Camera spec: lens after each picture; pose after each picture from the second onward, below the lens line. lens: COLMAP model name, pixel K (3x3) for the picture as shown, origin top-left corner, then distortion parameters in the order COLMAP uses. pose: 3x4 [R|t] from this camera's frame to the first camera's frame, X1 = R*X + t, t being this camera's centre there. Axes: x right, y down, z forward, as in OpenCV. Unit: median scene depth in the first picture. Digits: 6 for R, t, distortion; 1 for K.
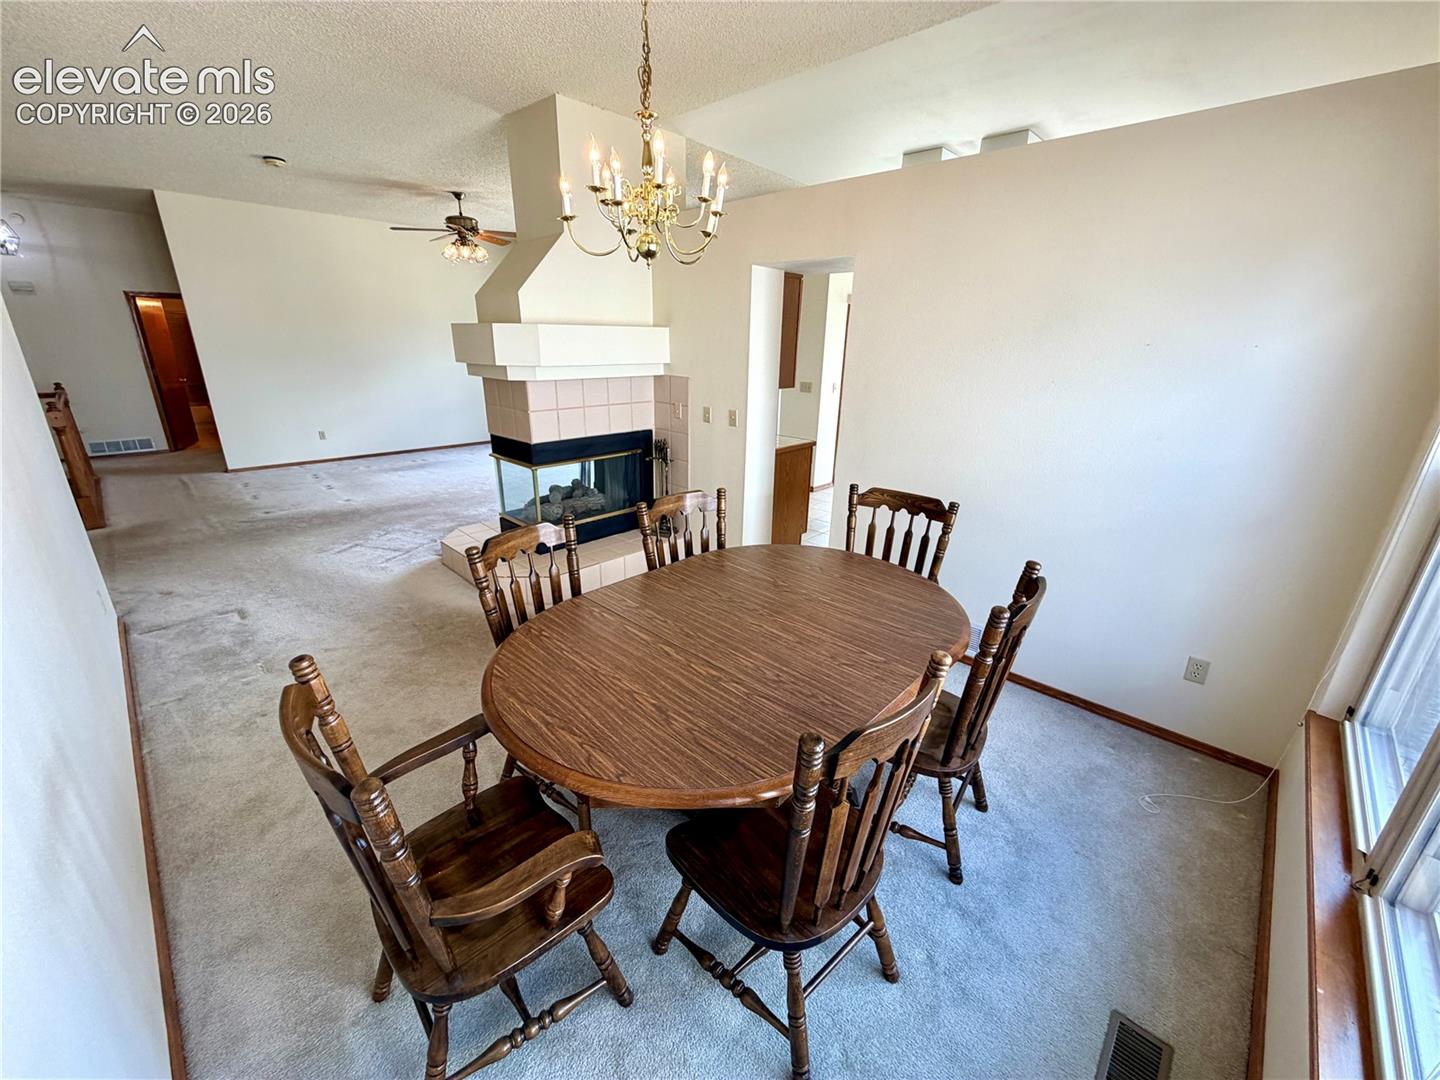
lens RADIAL K [[574.1, 0, 719.9], [0, 574.1, 540.9], [0, 0, 1]] dist [-0.000962, 0.000088]
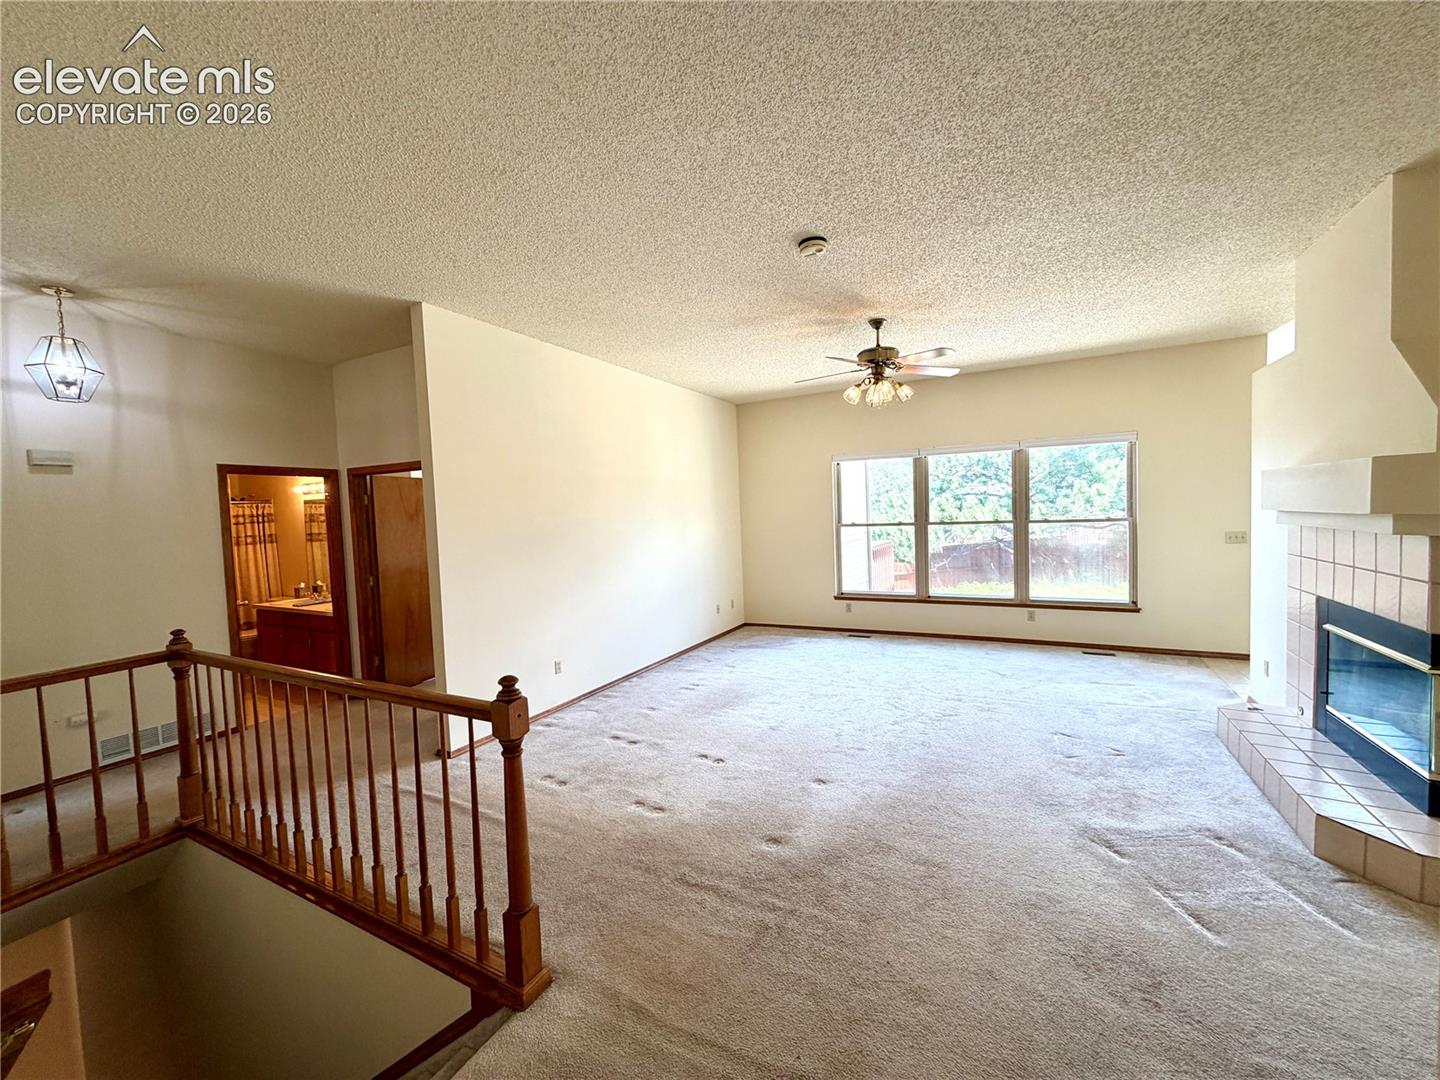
lens RADIAL K [[574.1, 0, 720.4], [0, 574.1, 537.3], [0, 0, 1]] dist [-0.000962, 0.000088]
pose [[0.960253, -0.069759, 0.270274, -0.818749], [0.144997, 0.952041, -0.269432, -0.149901], [-0.238517, 0.297912, 0.924315, 0.406955]]
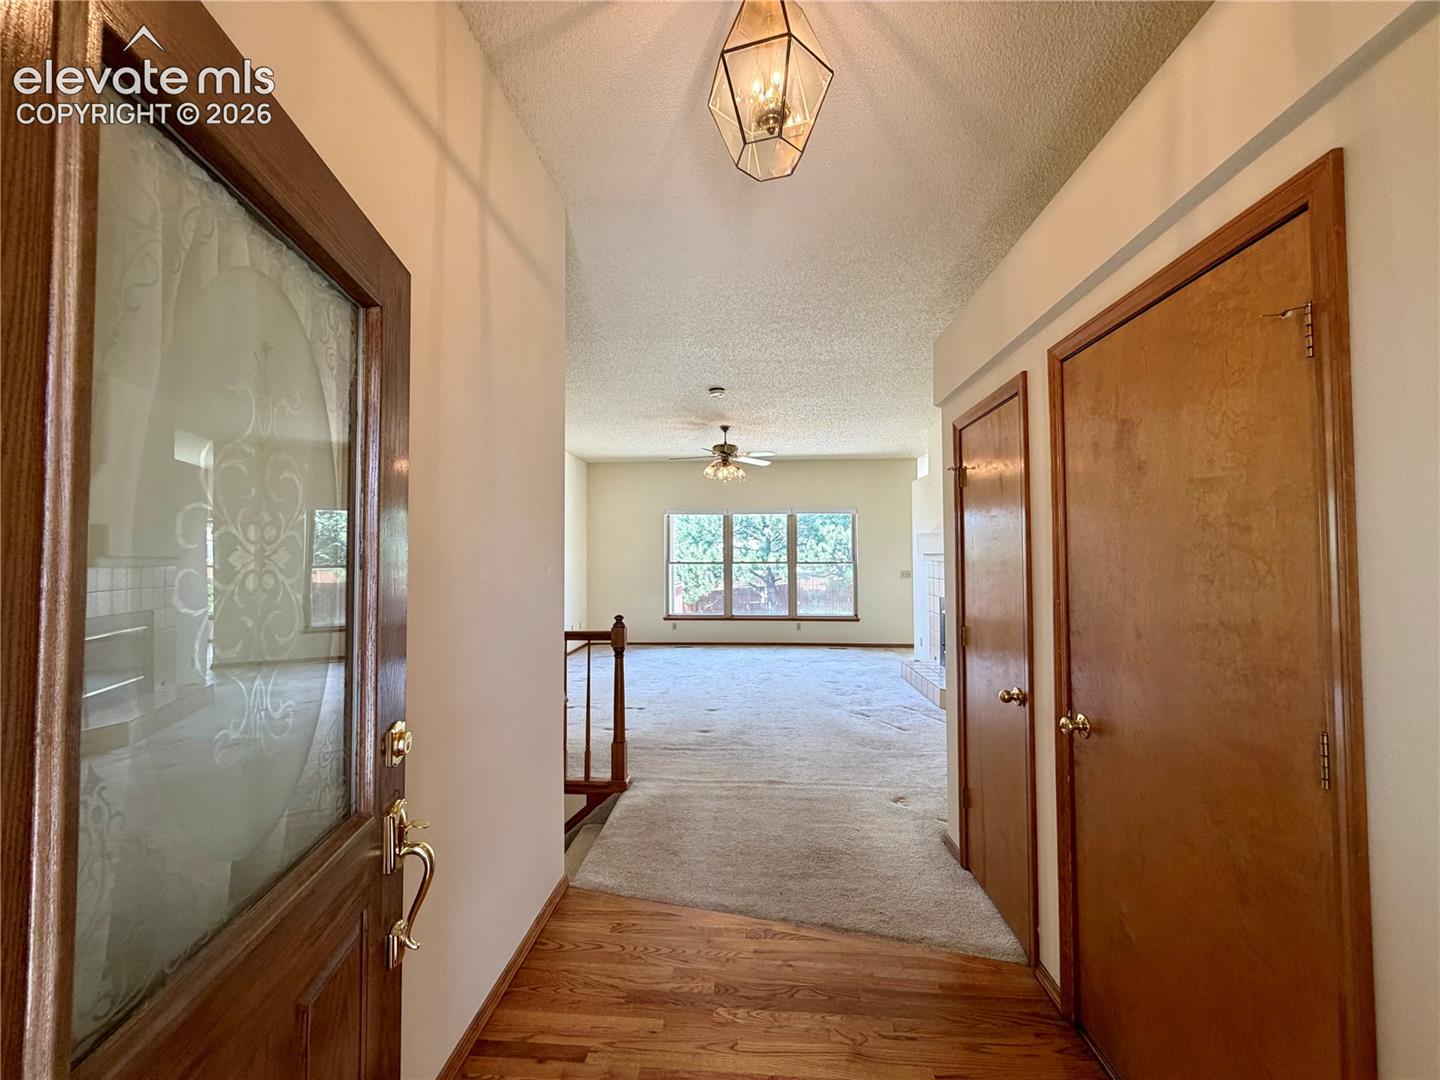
lens RADIAL K [[574.1, 0, 722.2], [0, 574.1, 535.8], [0, 0, 1]] dist [-0.000962, 0.000088]
pose [[0.759817, 0.000377, 0.650137, -1.144133], [0.233947, 0.932854, -0.273955, -0.070460], [-0.606586, 0.360254, 0.708711, 0.232799]]
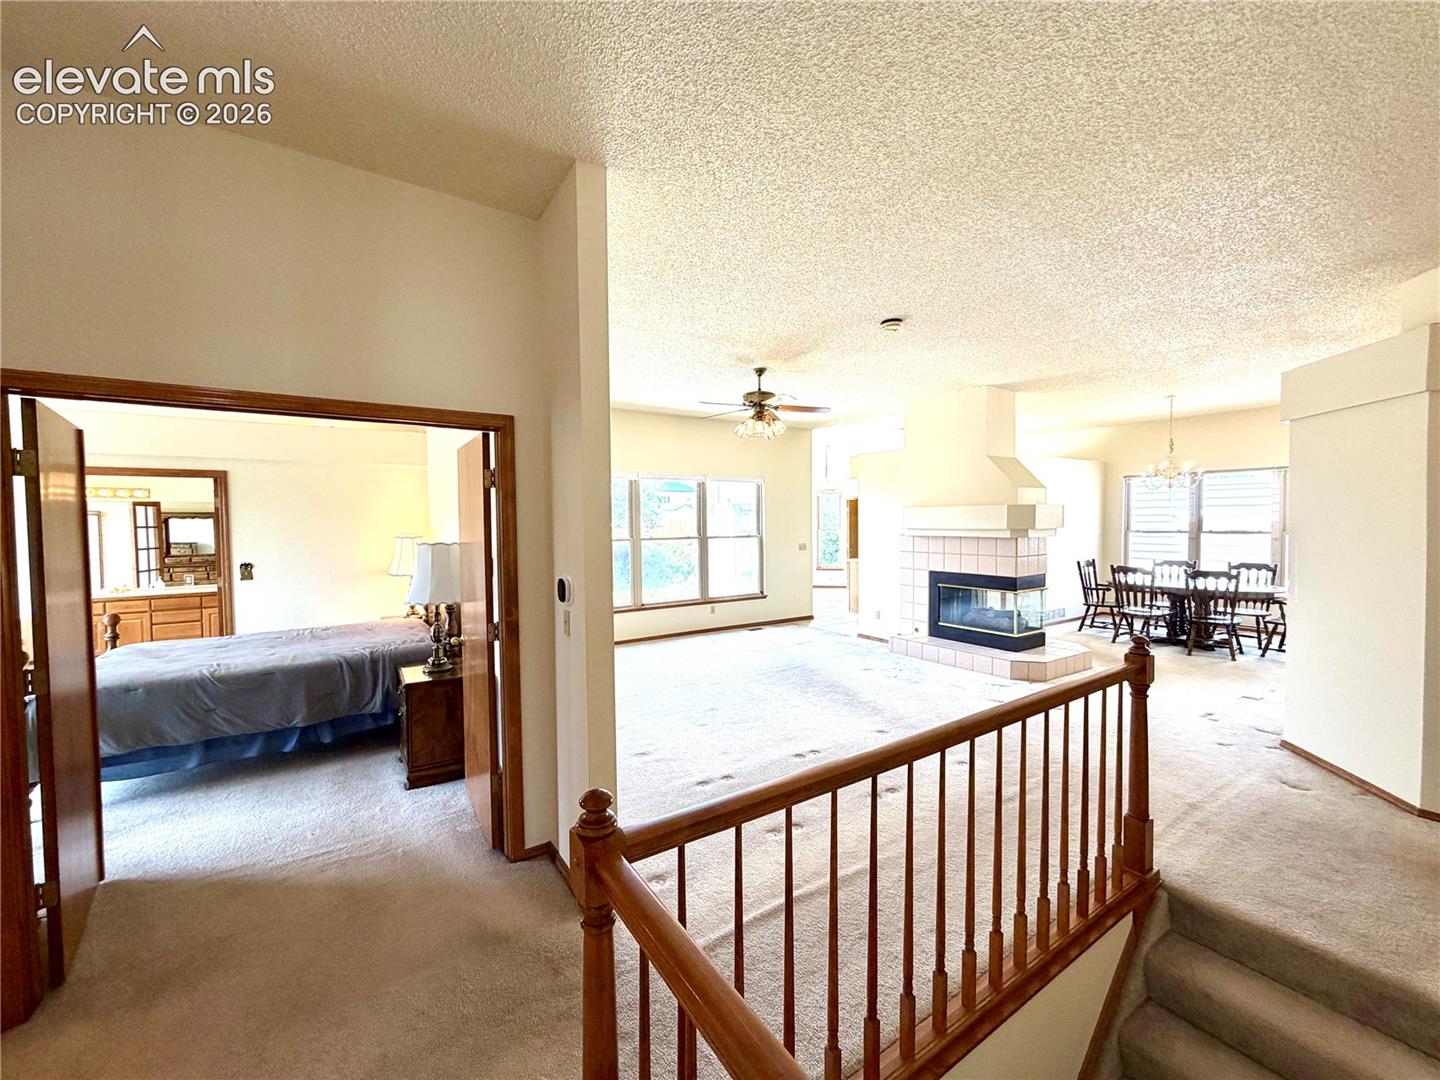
lens RADIAL K [[574.1, 0, 716.4], [0, 574.1, 540.9], [0, 0, 1]] dist [-0.000962, 0.000088]
pose [[0.216442, -0.061723, 0.974342, -1.290096], [0.336899, 0.941418, -0.015202, -0.332533], [-0.916325, 0.331546, 0.224557, 0.884497]]
